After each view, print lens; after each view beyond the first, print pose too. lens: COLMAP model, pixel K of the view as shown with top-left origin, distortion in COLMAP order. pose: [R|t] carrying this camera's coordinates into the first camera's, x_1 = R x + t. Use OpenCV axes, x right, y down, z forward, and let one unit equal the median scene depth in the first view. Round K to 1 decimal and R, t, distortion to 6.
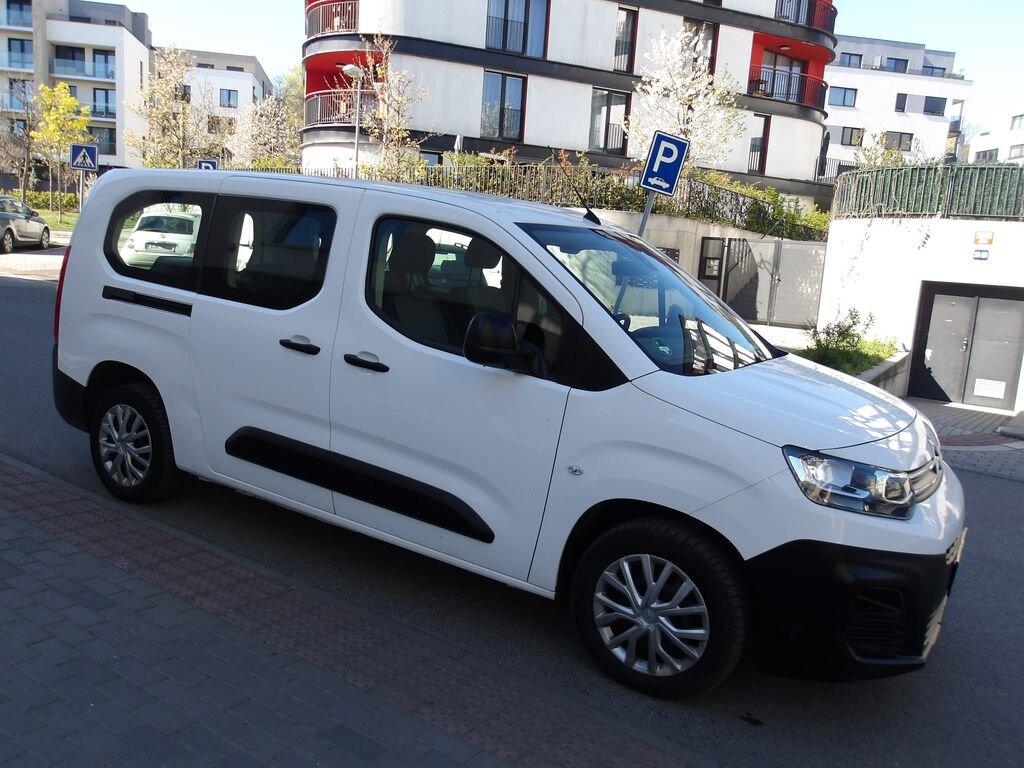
lens RADIAL K [[876.1, 0, 512.6], [0, 876.1, 407.5], [0, 0, 1]] dist [-0.029141, 0.066978]
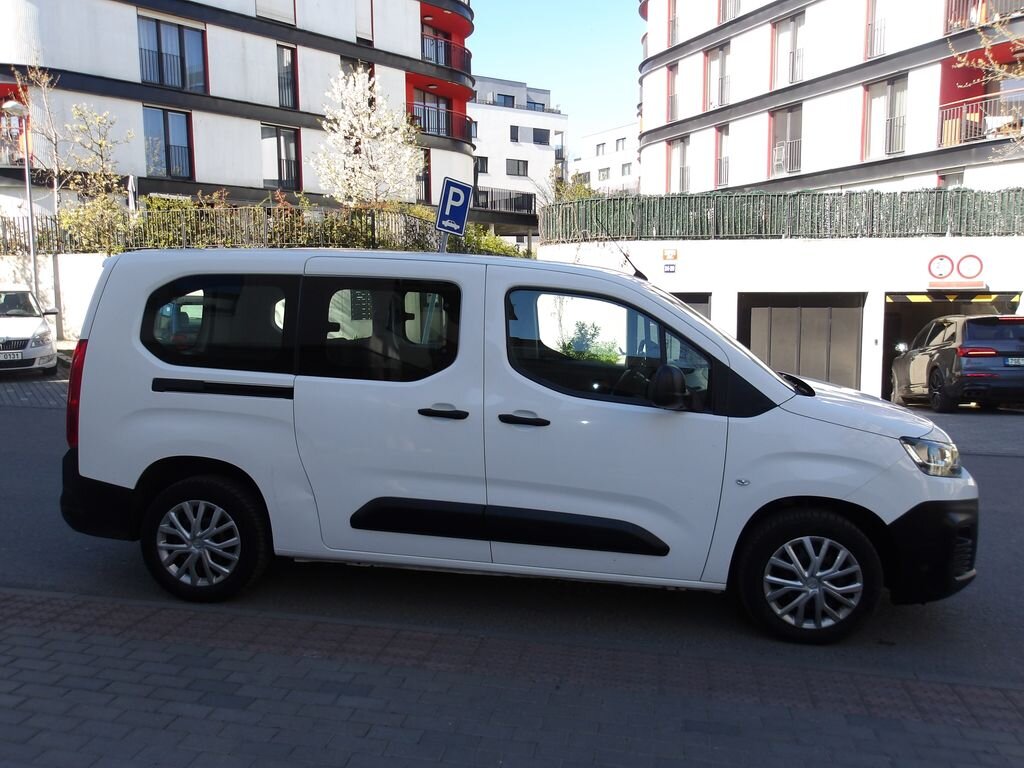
lens RADIAL K [[876.1, 0, 512.6], [0, 876.1, 407.5], [0, 0, 1]] dist [-0.029141, 0.066978]
pose [[0.906996, -0.128811, 0.400957, -0.159266], [0.139763, 0.990183, 0.001948, -0.018093], [-0.397272, 0.054272, 0.916095, -0.003913]]
